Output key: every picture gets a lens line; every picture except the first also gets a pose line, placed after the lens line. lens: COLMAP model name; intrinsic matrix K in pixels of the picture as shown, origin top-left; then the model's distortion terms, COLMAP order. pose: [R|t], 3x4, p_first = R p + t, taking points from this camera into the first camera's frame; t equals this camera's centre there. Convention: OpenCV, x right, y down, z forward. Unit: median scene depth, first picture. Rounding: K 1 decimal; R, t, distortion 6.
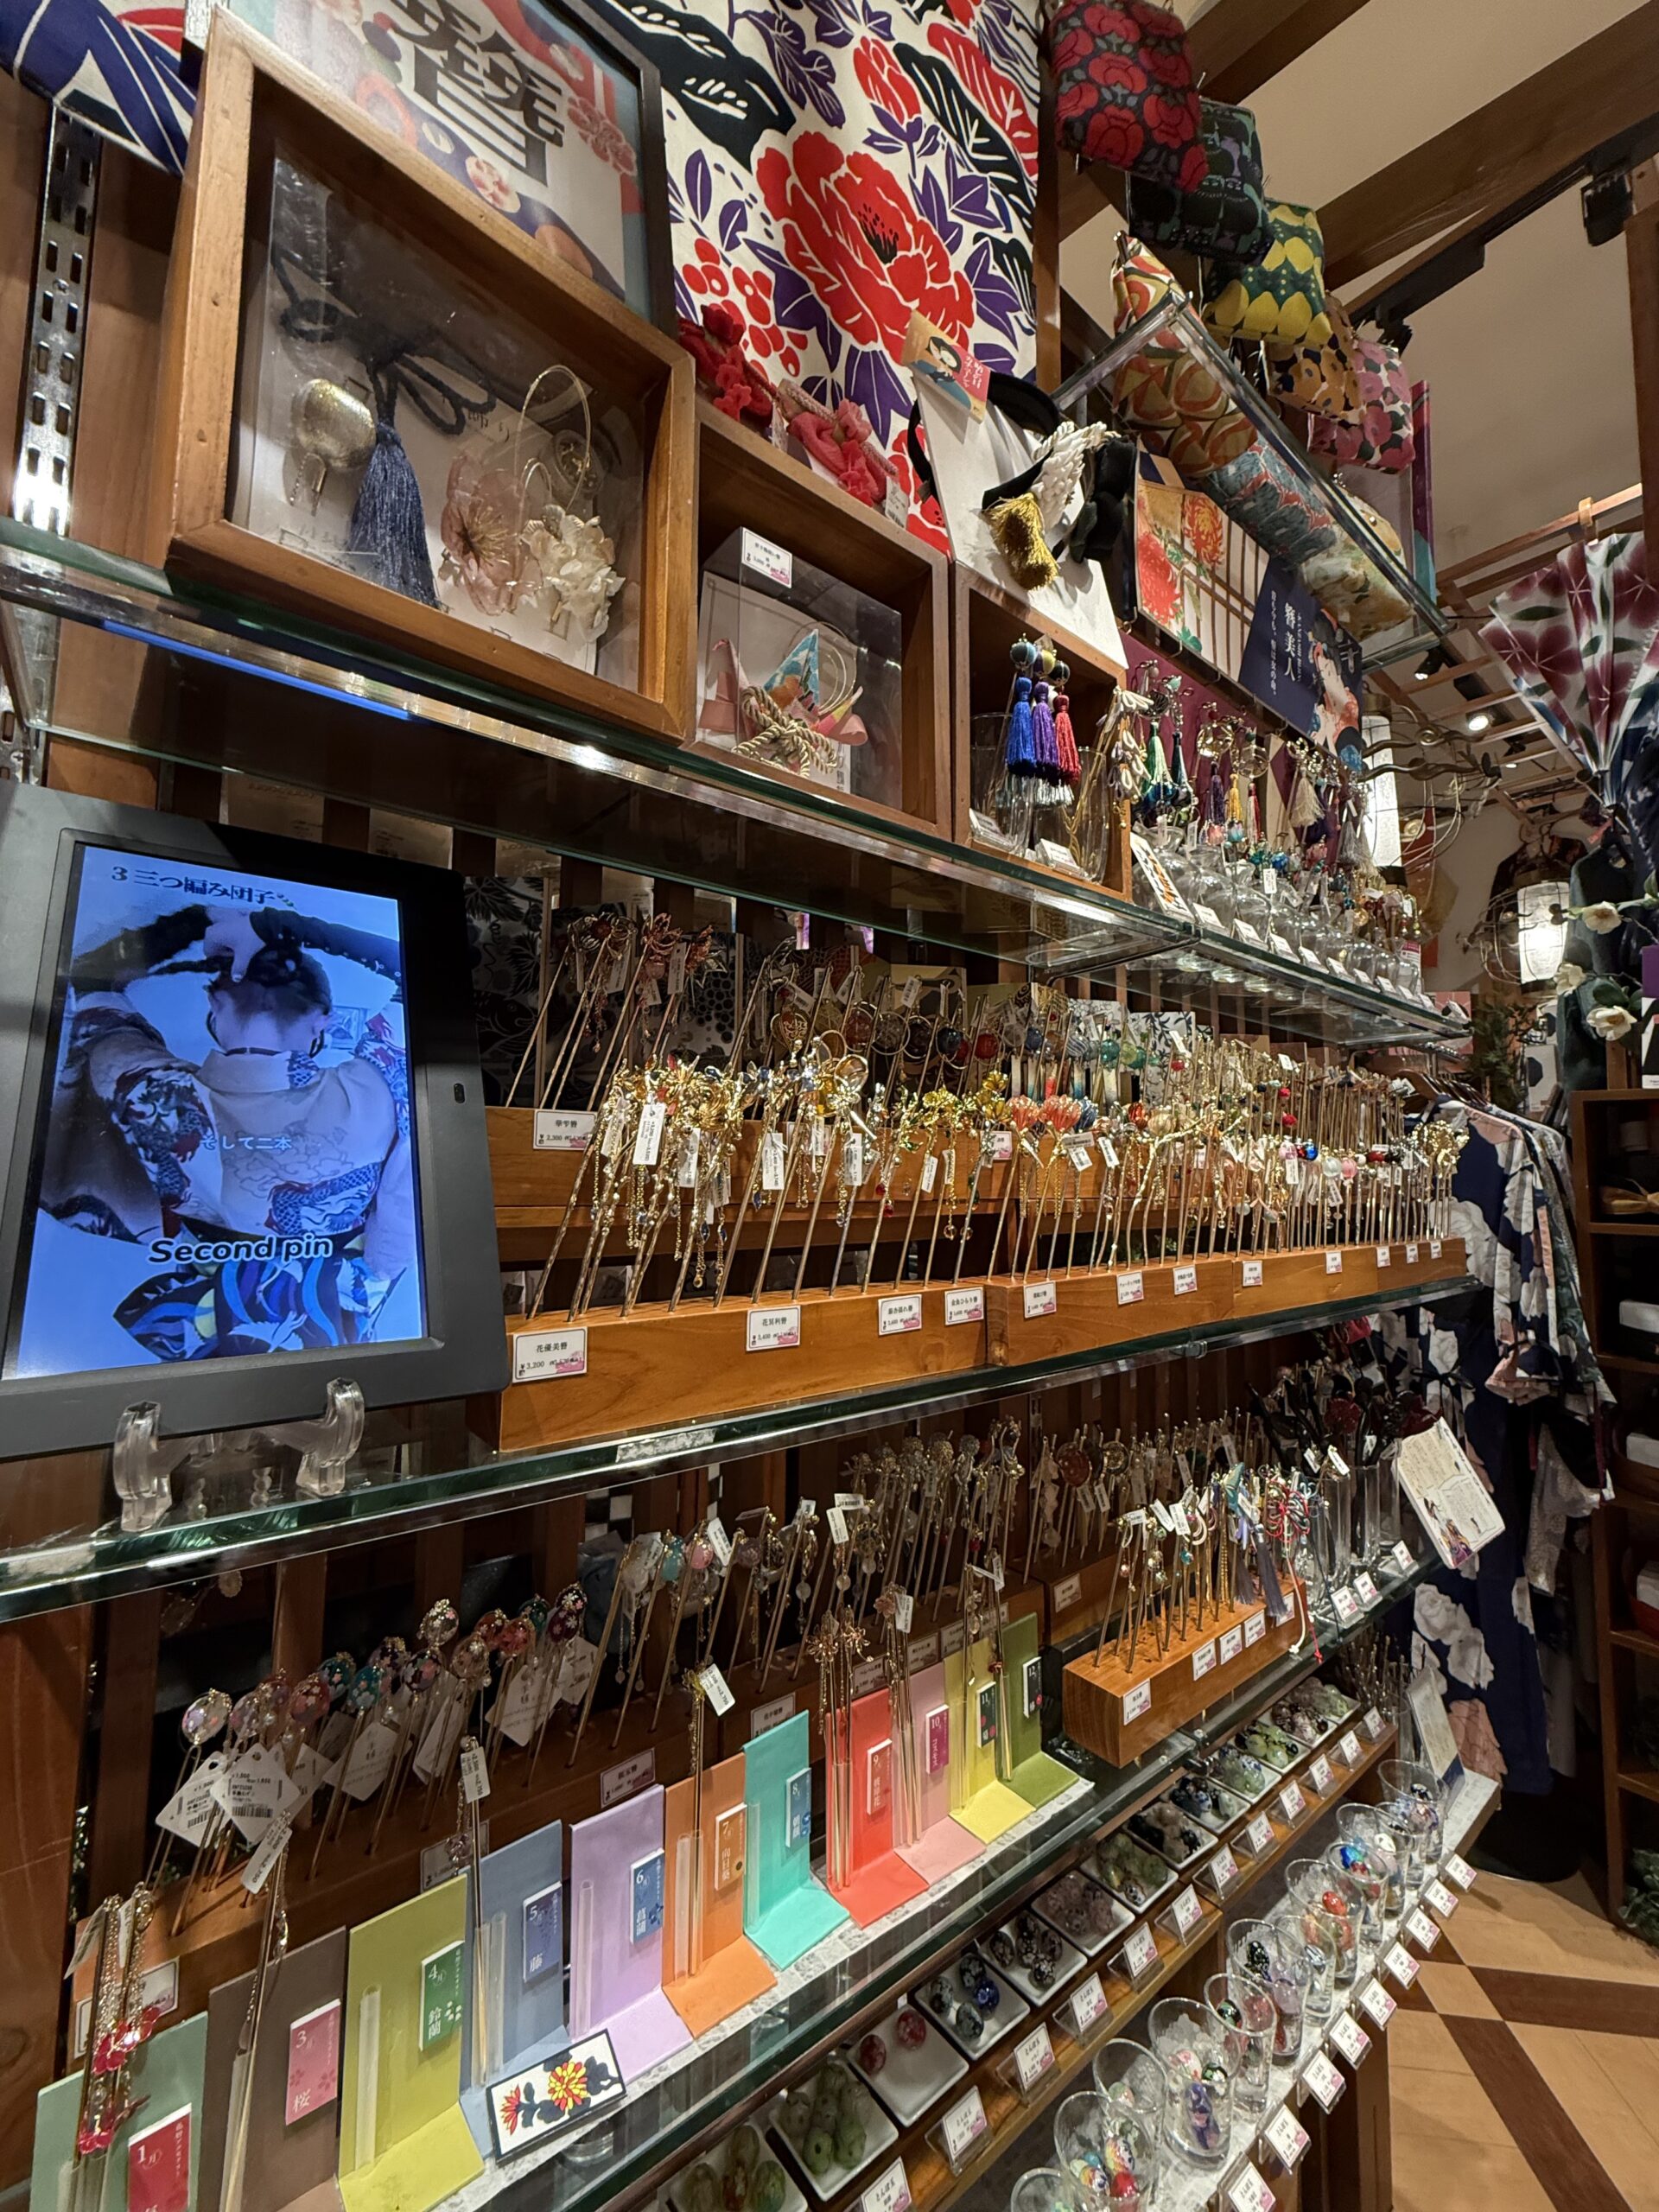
lens RADIAL K [[877.9, 0, 821.0], [0, 877.9, 1100.2], [0, 0, 1]] dist [-0.002497, 0.000753]
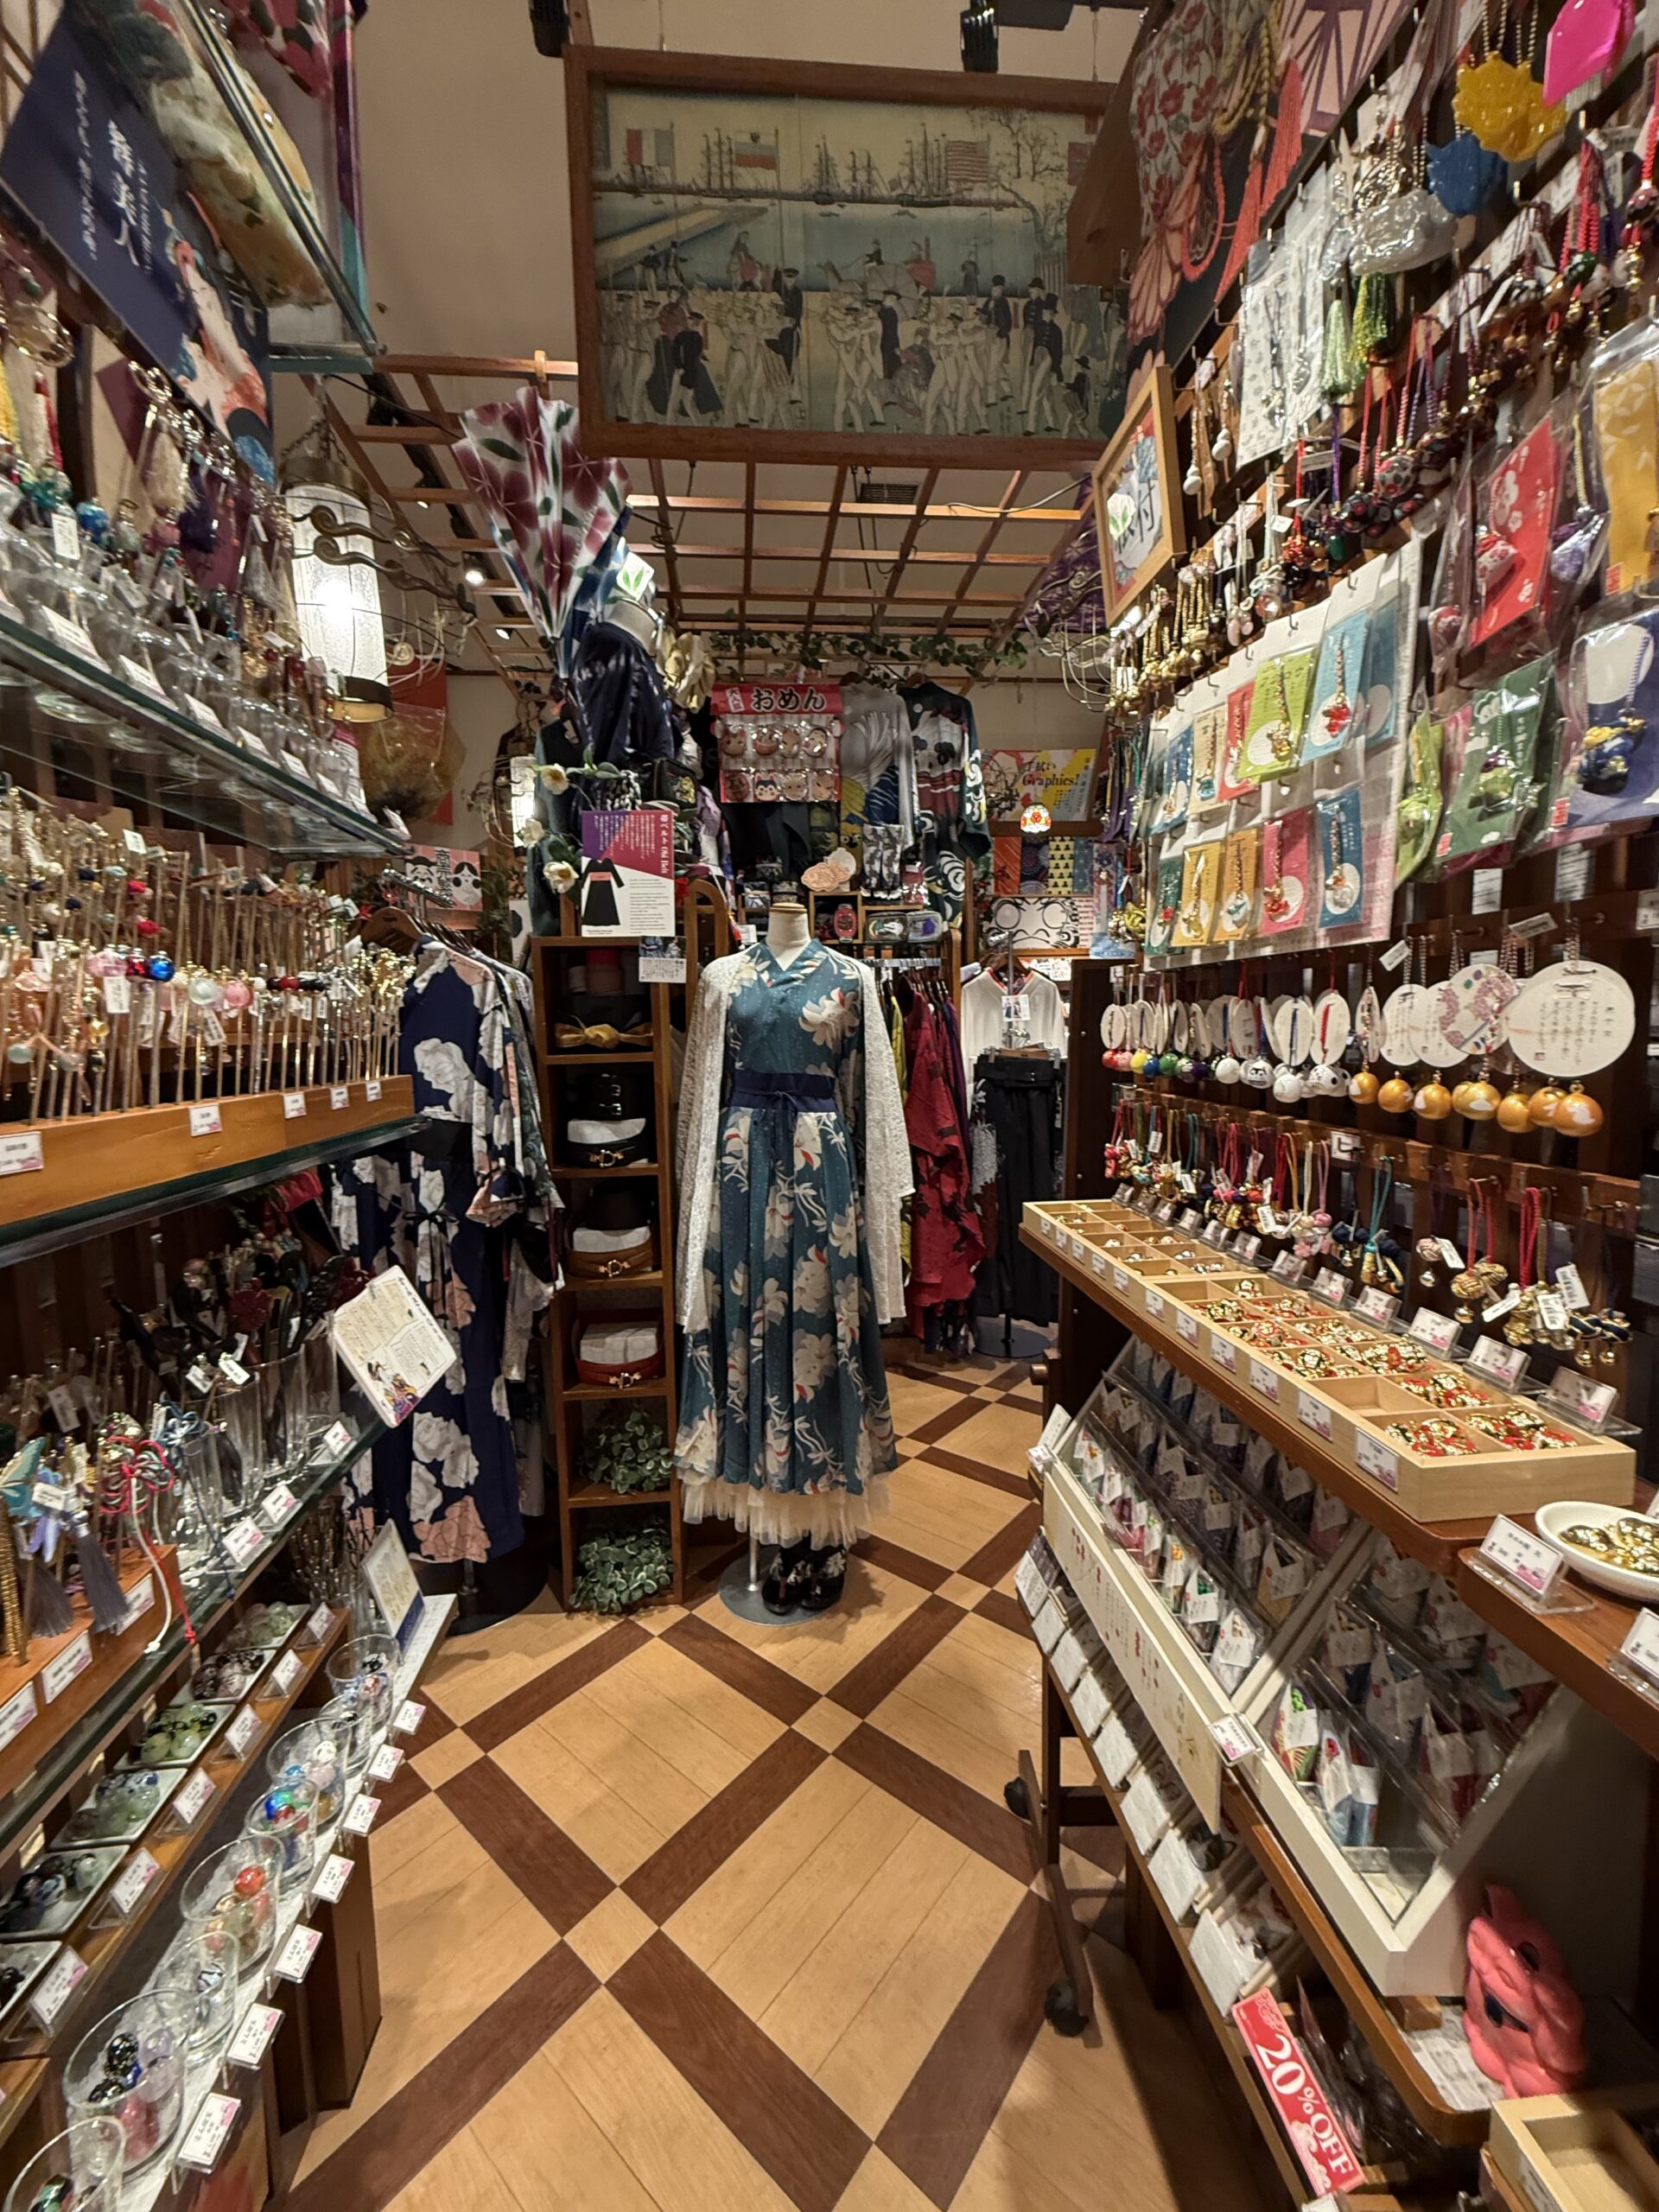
lens RADIAL K [[877.9, 0, 829.1], [0, 877.9, 1095.6], [0, 0, 1]] dist [-0.002497, 0.000753]
pose [[0.547182, -0.095898, 0.831502, 0.136186], [-0.034891, 0.989938, 0.137130, 0.023569], [-0.836286, -0.104047, 0.538330, 0.086058]]
